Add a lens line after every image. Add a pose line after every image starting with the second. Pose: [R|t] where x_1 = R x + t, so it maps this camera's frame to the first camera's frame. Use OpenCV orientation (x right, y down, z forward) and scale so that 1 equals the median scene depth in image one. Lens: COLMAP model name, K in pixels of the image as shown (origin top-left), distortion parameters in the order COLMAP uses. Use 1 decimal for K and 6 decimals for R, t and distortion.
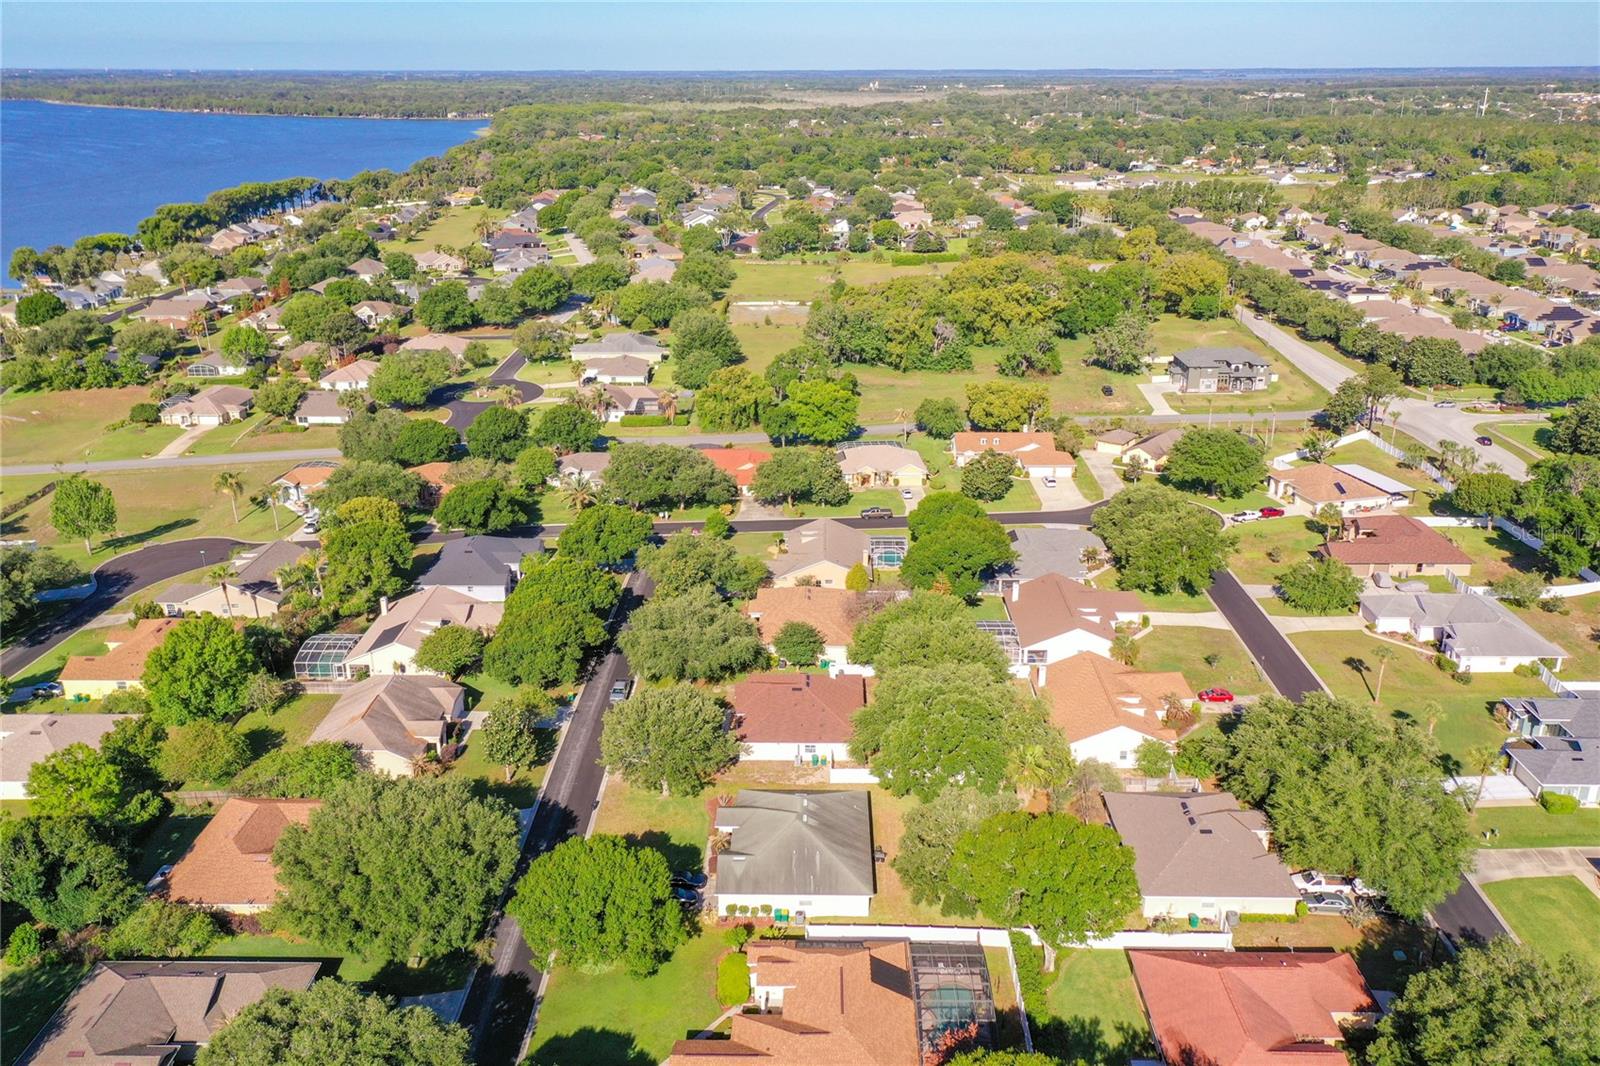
lens RADIAL K [[1304.1, 0, 800.0], [0, 1304.1, 533.0], [0, 0, 1]] dist [-0.000293, 0.001441]
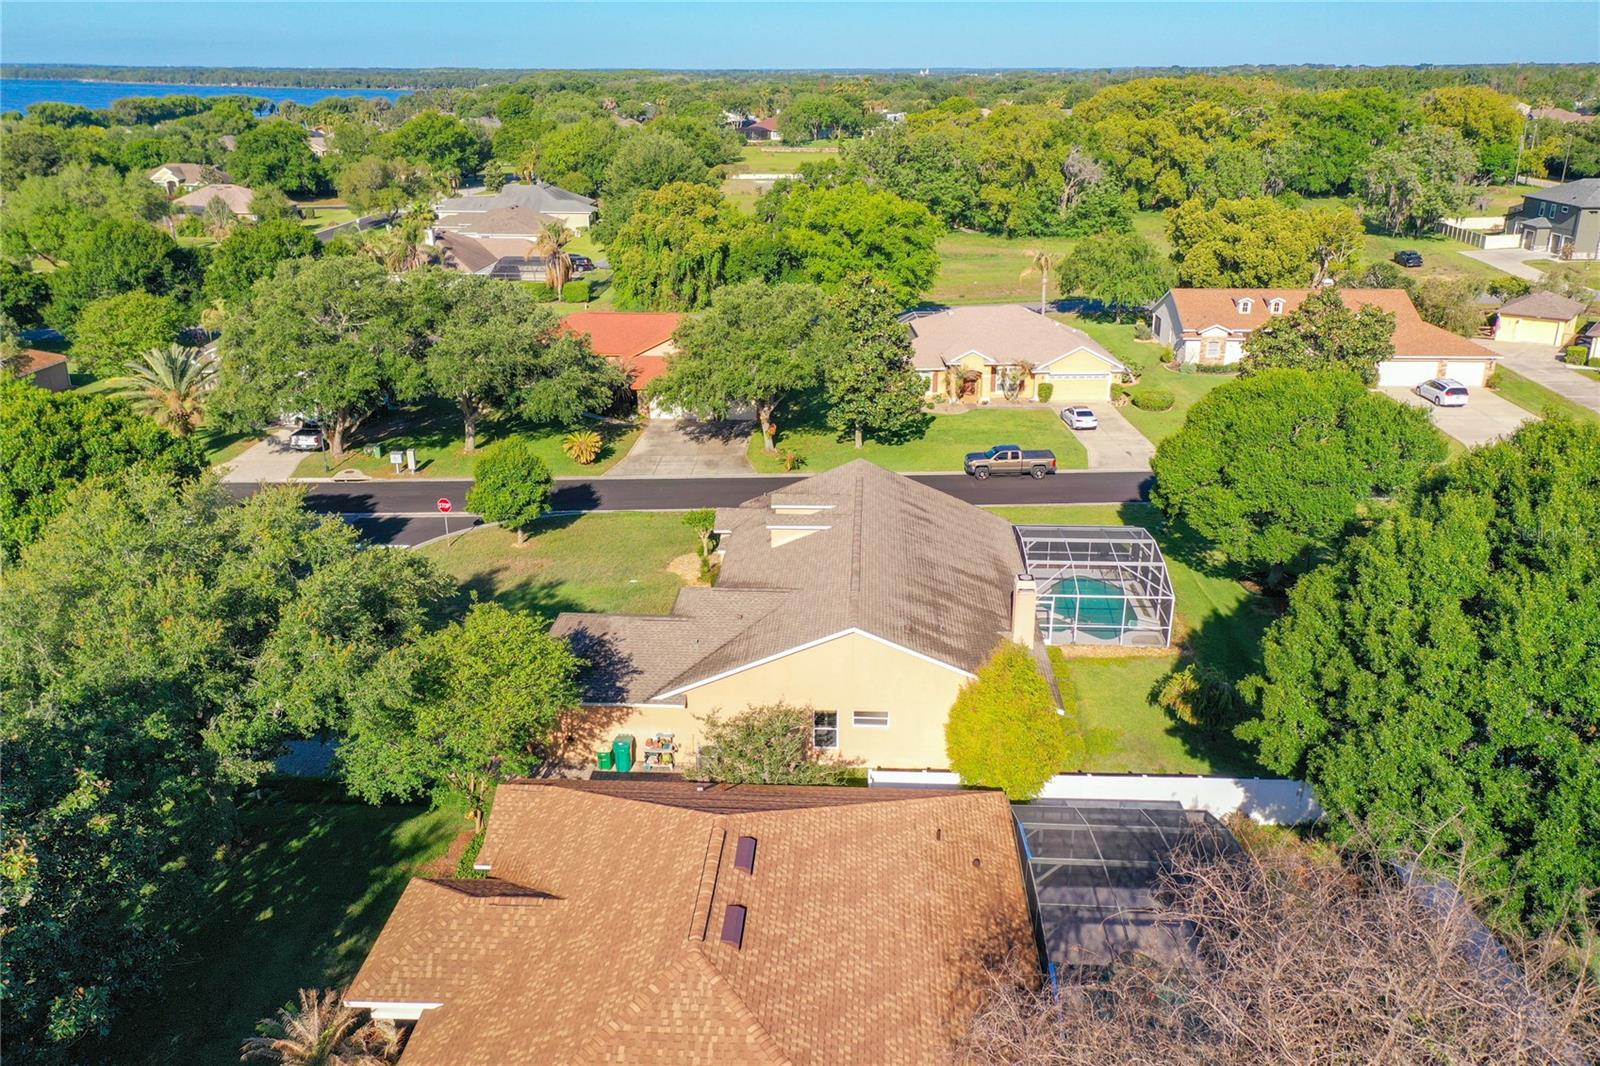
lens RADIAL K [[1223.0, 0, 800.0], [0, 1223.0, 533.0], [0, 0, 1]] dist [0.007850, 0.003350]
pose [[0.999257, 0.013794, -0.035984, 0.013398], [-0.013681, 0.999901, 0.003401, 0.003327], [0.036028, -0.002906, 0.999347, 0.615426]]
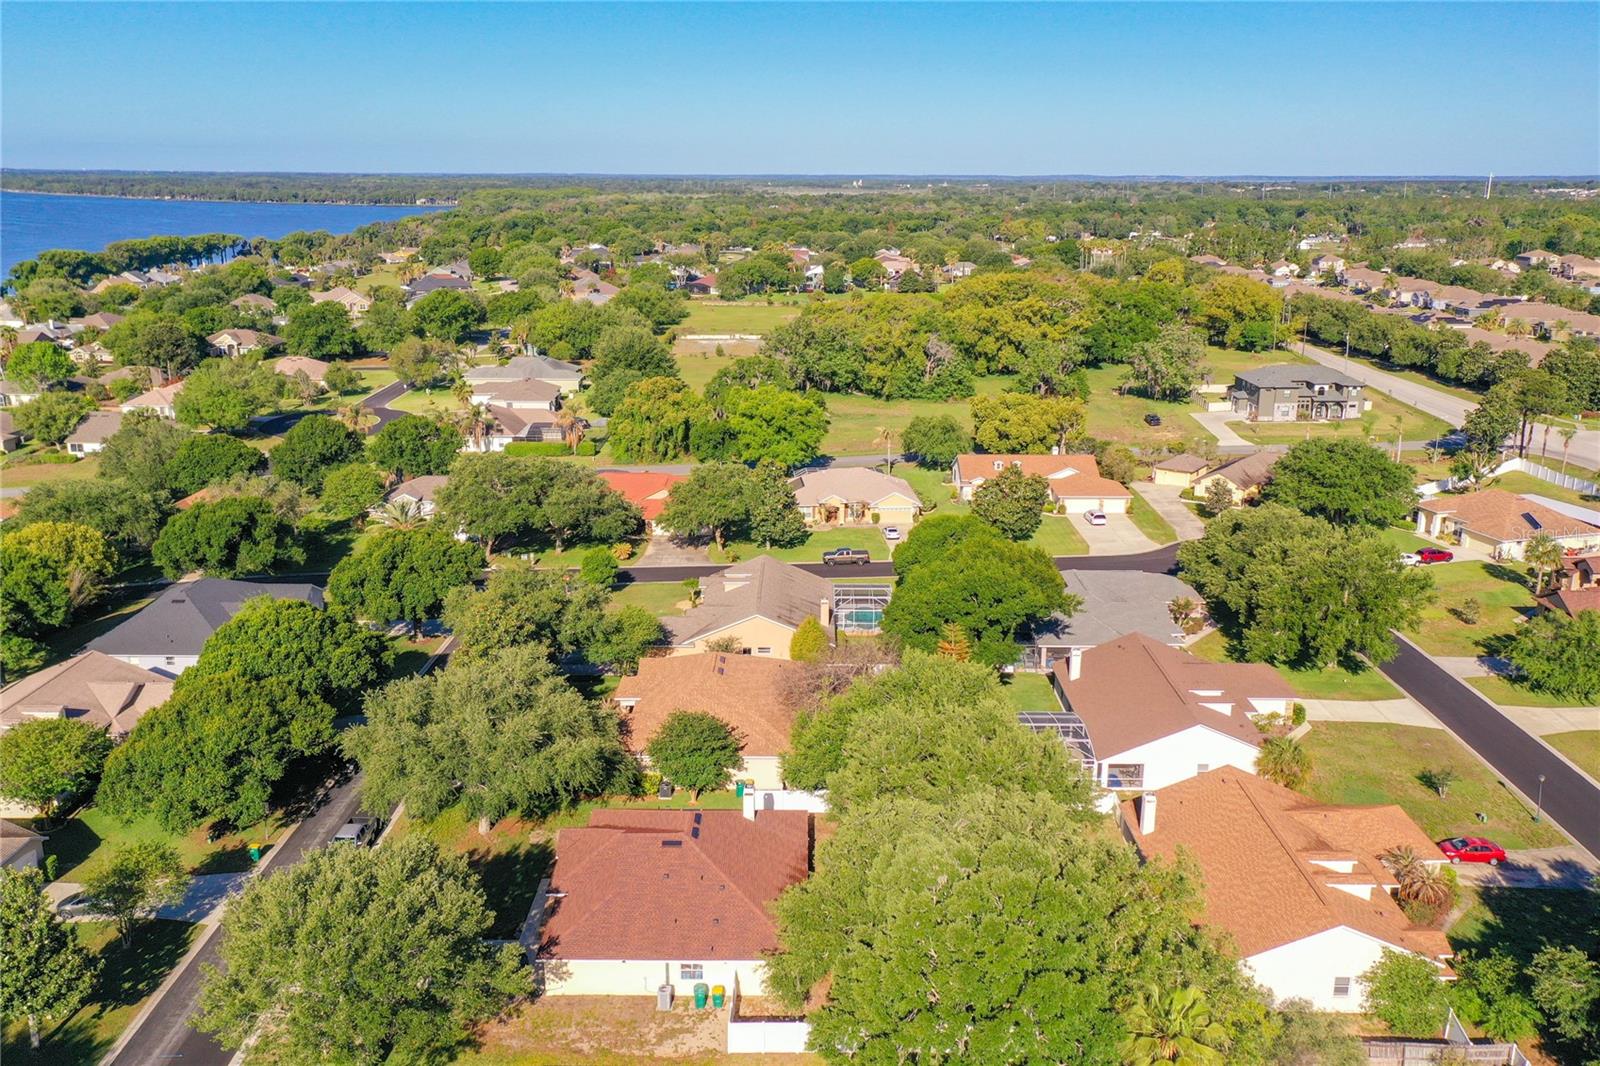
lens RADIAL K [[1304.1, 0, 800.0], [0, 1304.1, 533.0], [0, 0, 1]] dist [-0.000293, 0.001441]
pose [[0.999936, 0.002589, 0.010993, 0.025275], [-0.001663, 0.996510, -0.083462, 0.026474], [-0.011170, 0.083438, 0.996450, 0.302530]]
